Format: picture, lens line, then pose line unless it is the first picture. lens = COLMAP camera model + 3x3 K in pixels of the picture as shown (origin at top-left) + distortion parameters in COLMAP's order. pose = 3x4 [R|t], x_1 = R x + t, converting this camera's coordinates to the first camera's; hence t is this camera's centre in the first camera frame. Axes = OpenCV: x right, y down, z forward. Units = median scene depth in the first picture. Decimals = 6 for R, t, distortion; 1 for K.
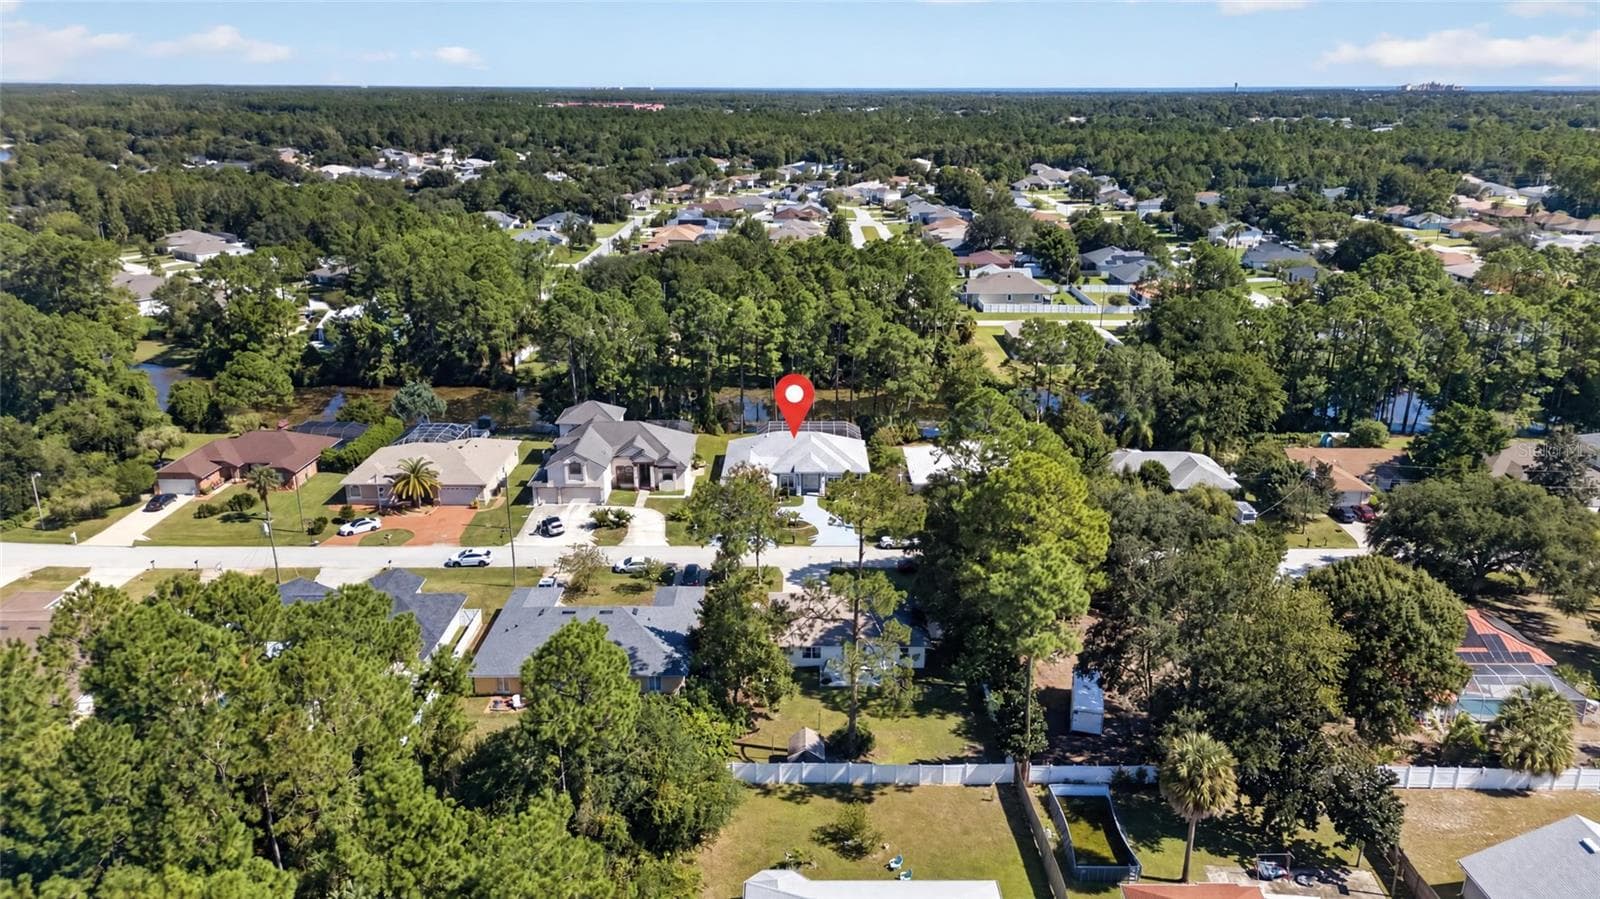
lens RADIAL K [[1130.1, 0, 800.0], [0, 1130.1, 449.5], [0, 0, 1]] dist [0.059284, -0.053967]
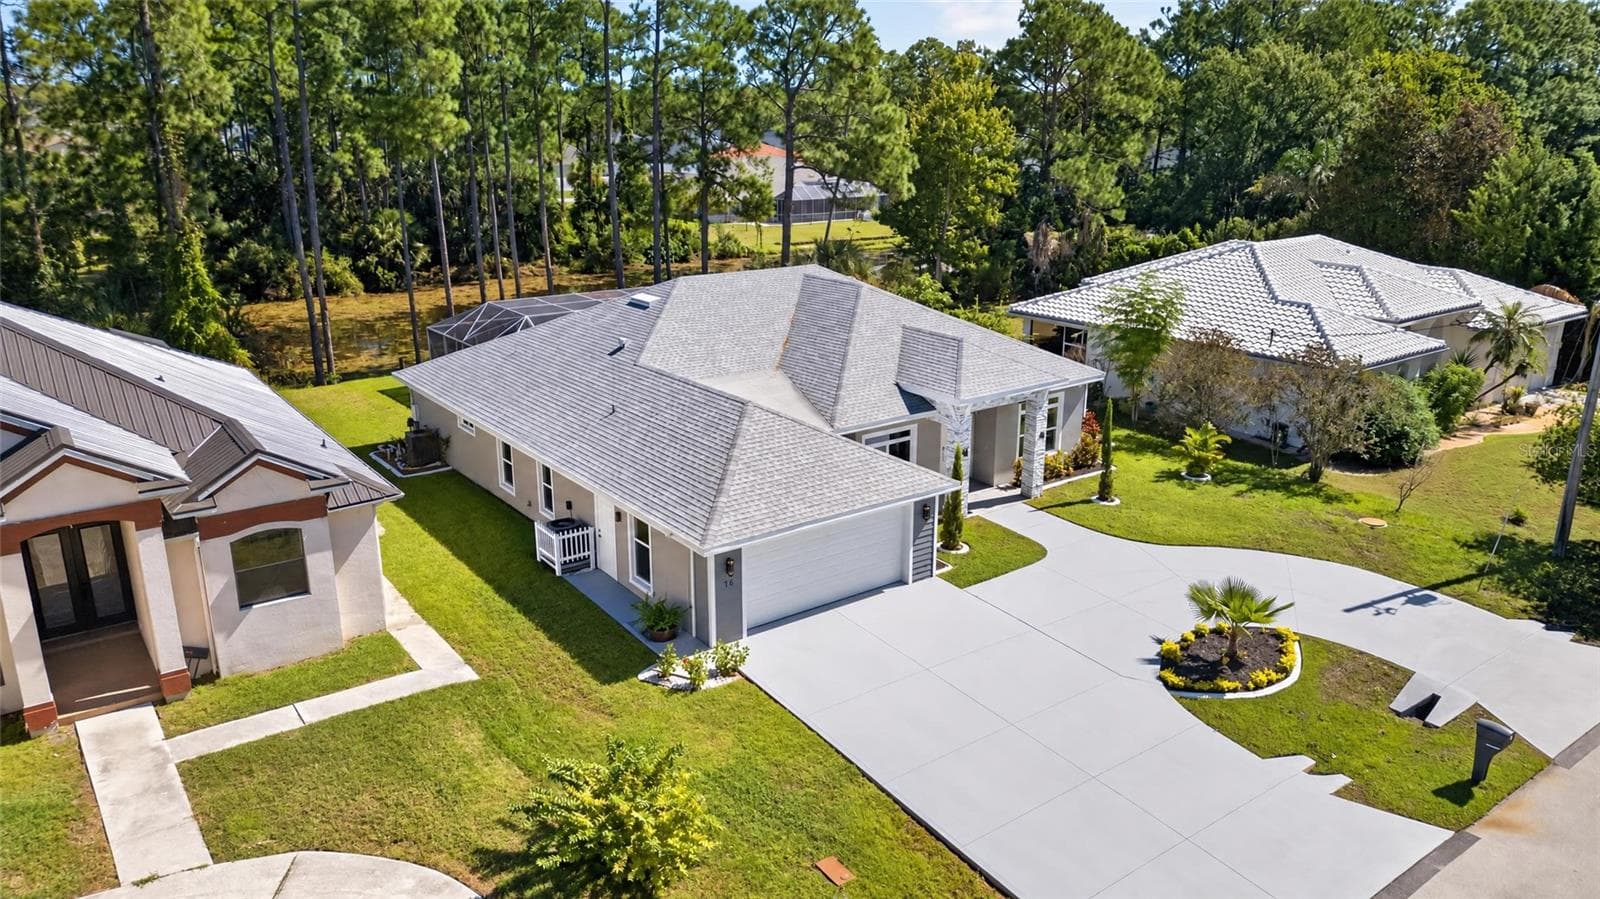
lens RADIAL K [[1130.1, 0, 800.0], [0, 1130.1, 449.5], [0, 0, 1]] dist [0.059284, -0.053967]
pose [[0.800587, -0.172703, 0.573790, -0.138491], [0.181470, 0.982477, 0.042514, 0.012954], [-0.571078, 0.070090, 0.817898, 0.791600]]
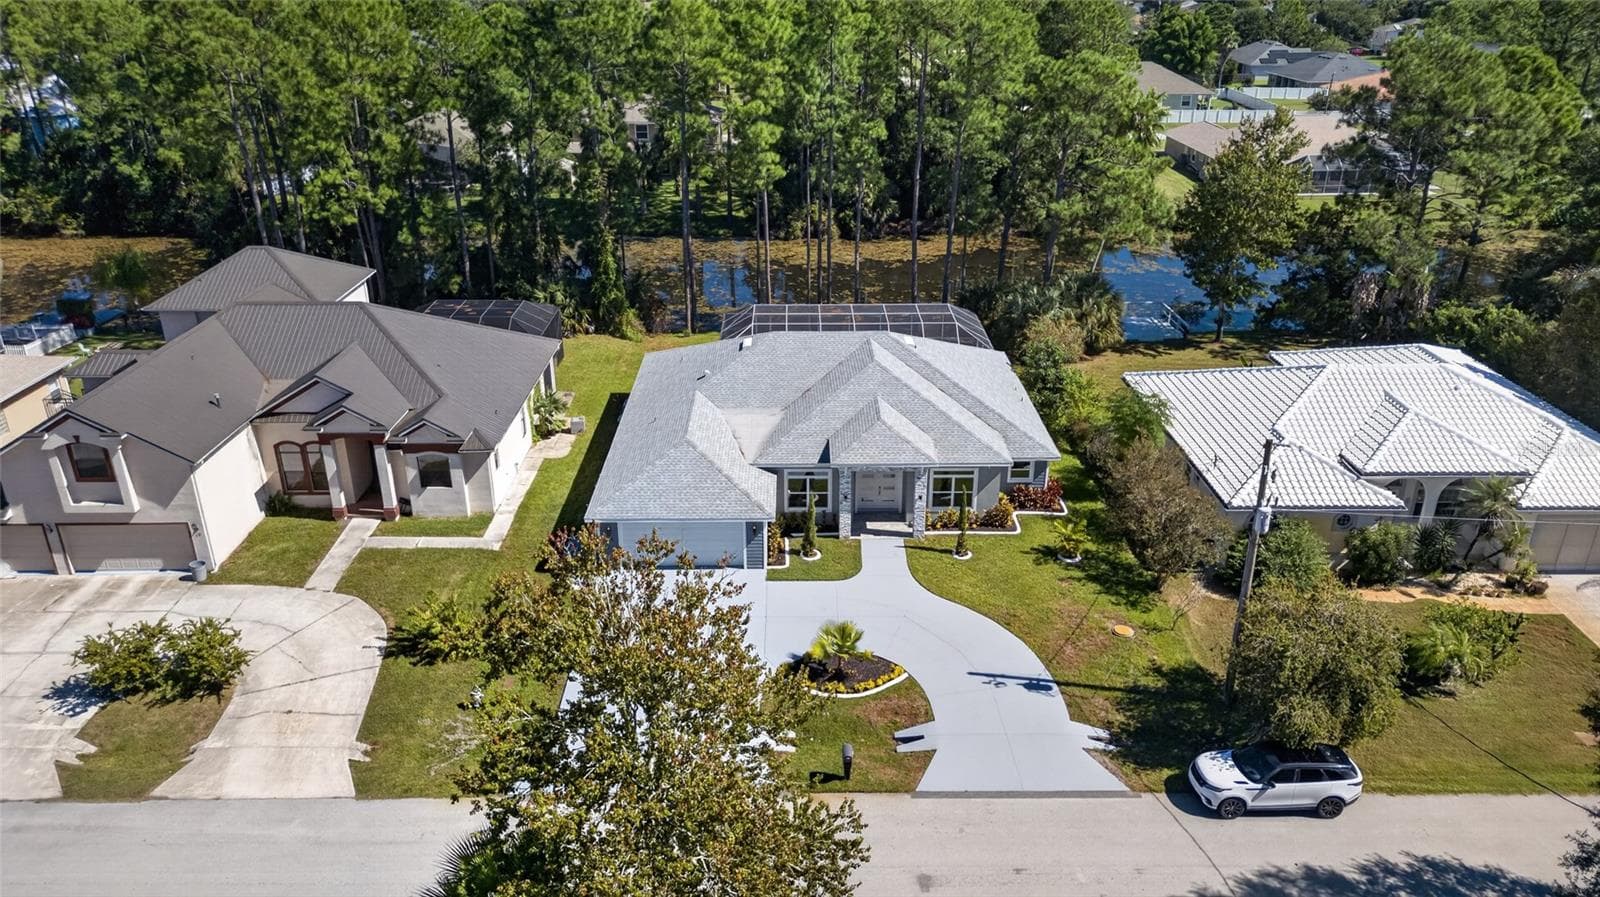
lens RADIAL K [[1130.1, 0, 800.0], [0, 1130.1, 448.5], [0, 0, 1]] dist [0.059284, -0.053967]
pose [[0.999940, -0.004776, 0.009856, -0.015777], [0.003773, 0.995042, 0.099383, -0.014619], [-0.010281, -0.099340, 0.995000, 0.645745]]
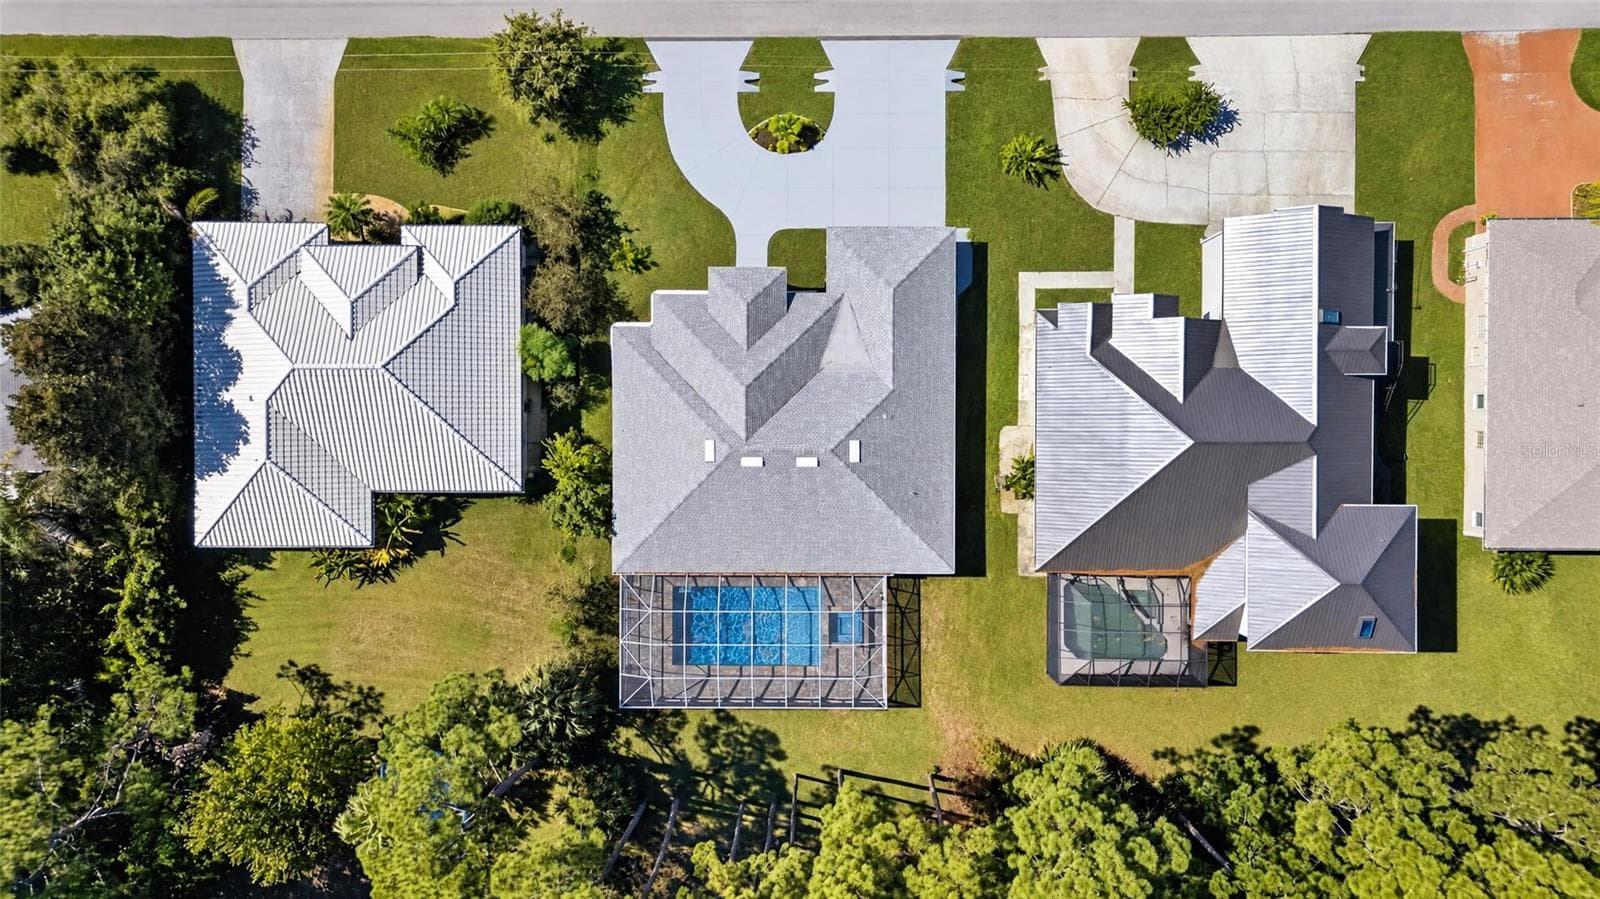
lens RADIAL K [[1119.6, 0, 800.0], [0, 1119.6, 449.5], [0, 0, 1]] dist [-0.003817, 0.004859]
pose [[-0.999847, 0.000797, 0.017502, -0.016875], [0.016314, -0.321849, 0.946650, -0.377818], [0.006388, 0.946791, 0.321787, 0.865886]]
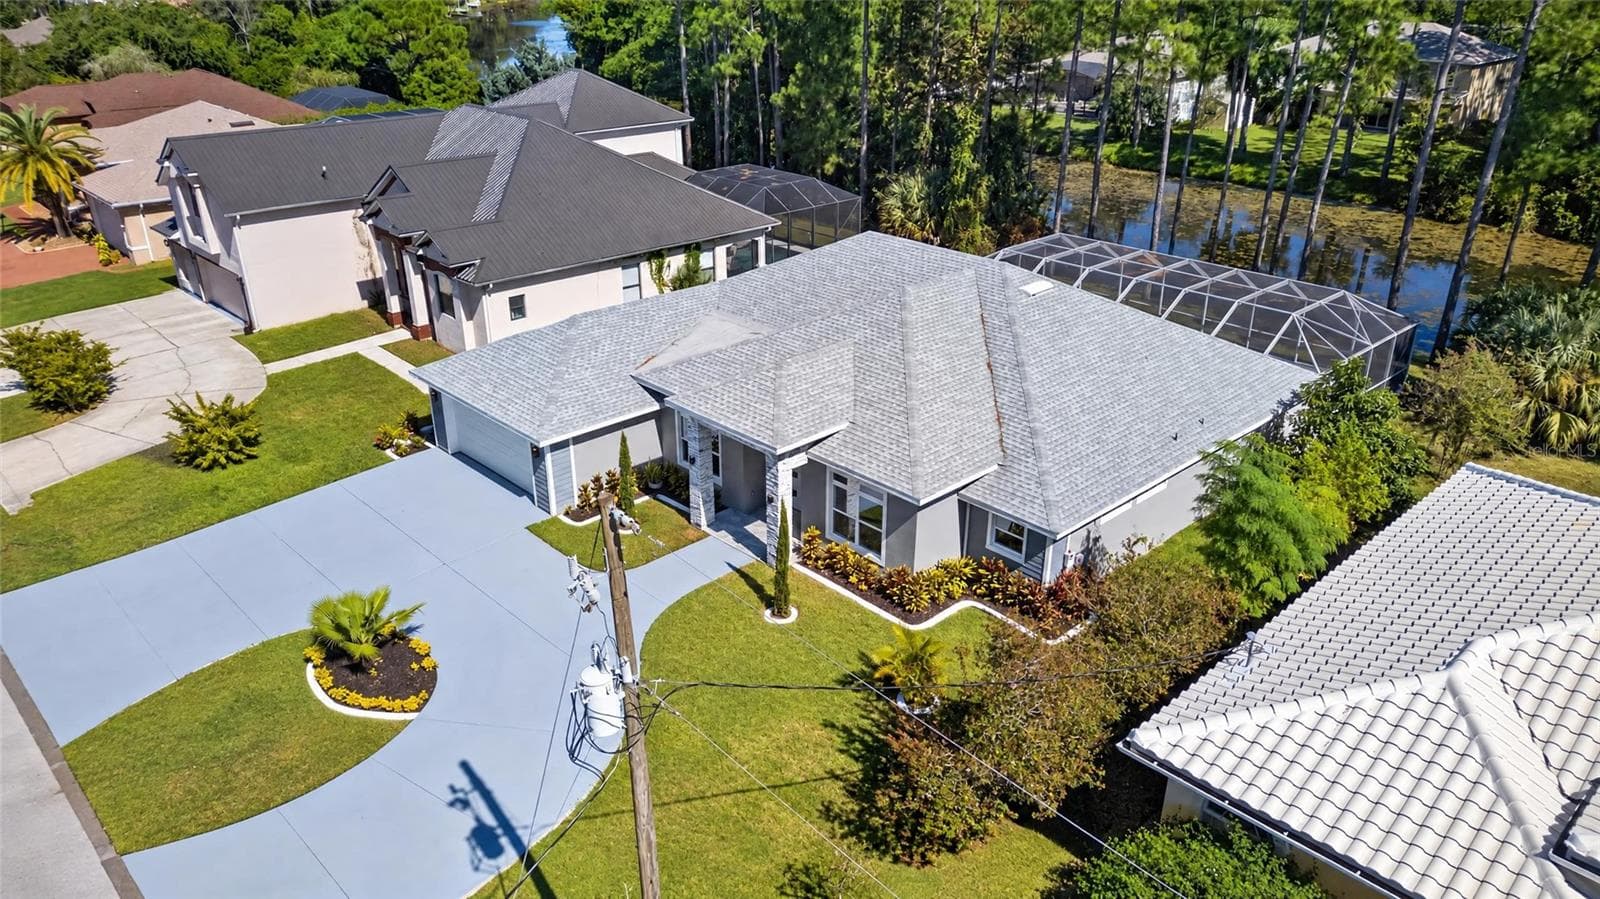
lens RADIAL K [[1130.1, 0, 800.0], [0, 1130.1, 449.5], [0, 0, 1]] dist [0.059284, -0.053967]
pose [[0.693989, 0.298913, -0.655004, 0.135416], [-0.224405, 0.954230, 0.197705, -0.016134], [0.684121, 0.009781, 0.729303, 0.811921]]
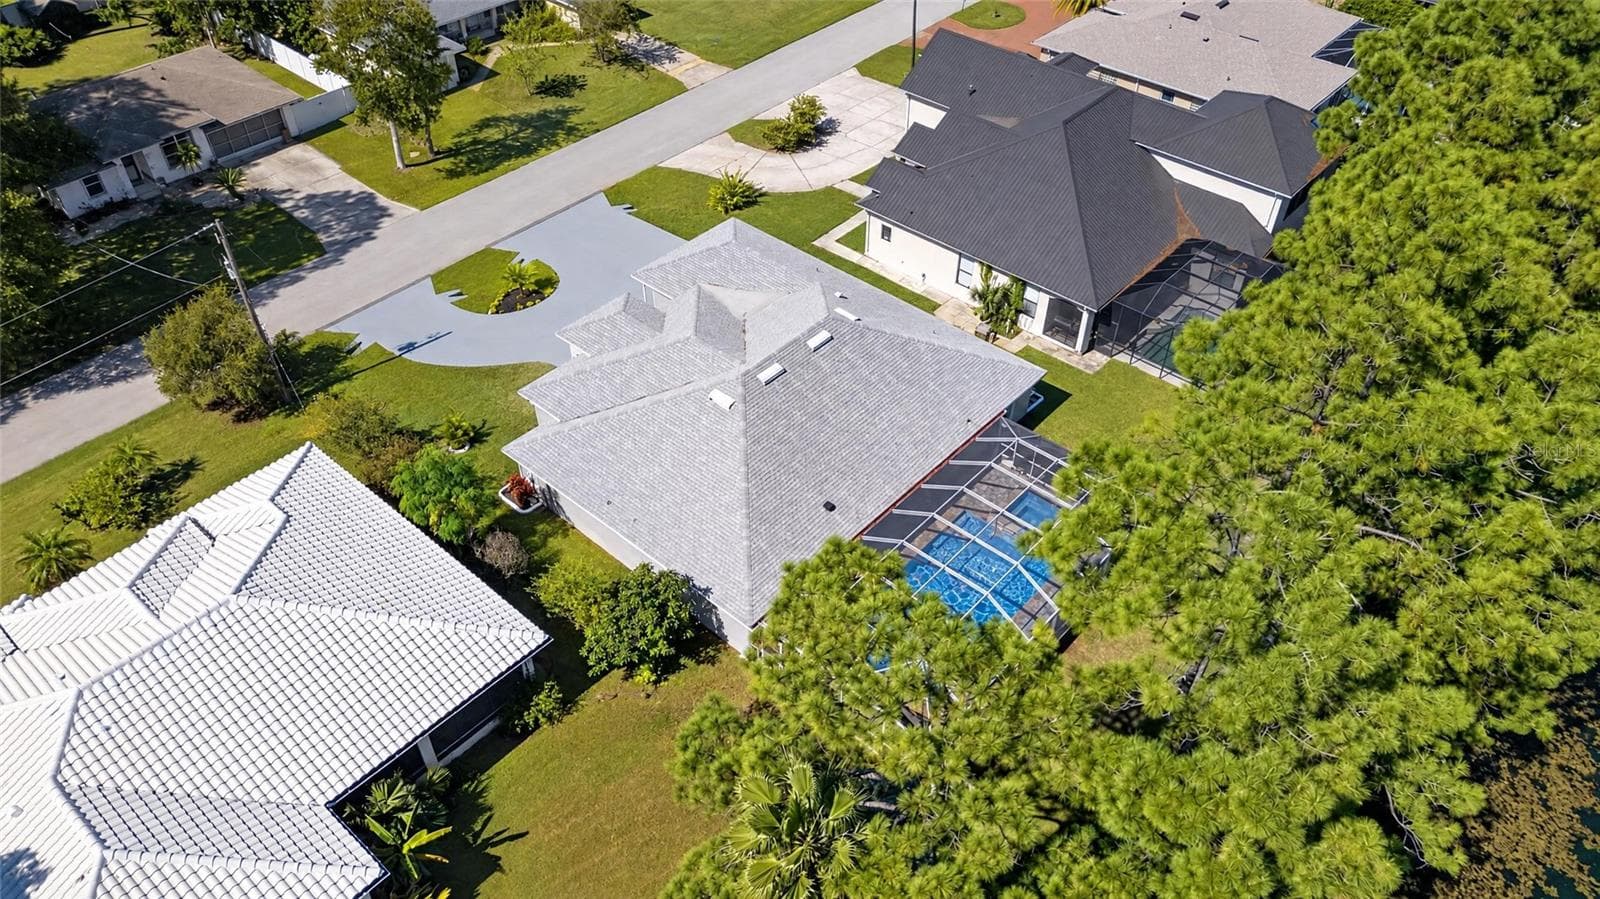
lens RADIAL K [[1119.6, 0, 800.0], [0, 1119.6, 449.5], [0, 0, 1]] dist [-0.003817, 0.004859]
pose [[-0.659550, 0.506636, -0.555260, 0.169692], [-0.236864, 0.560988, 0.793214, -0.232216], [0.713365, 0.654685, -0.249996, 1.083074]]
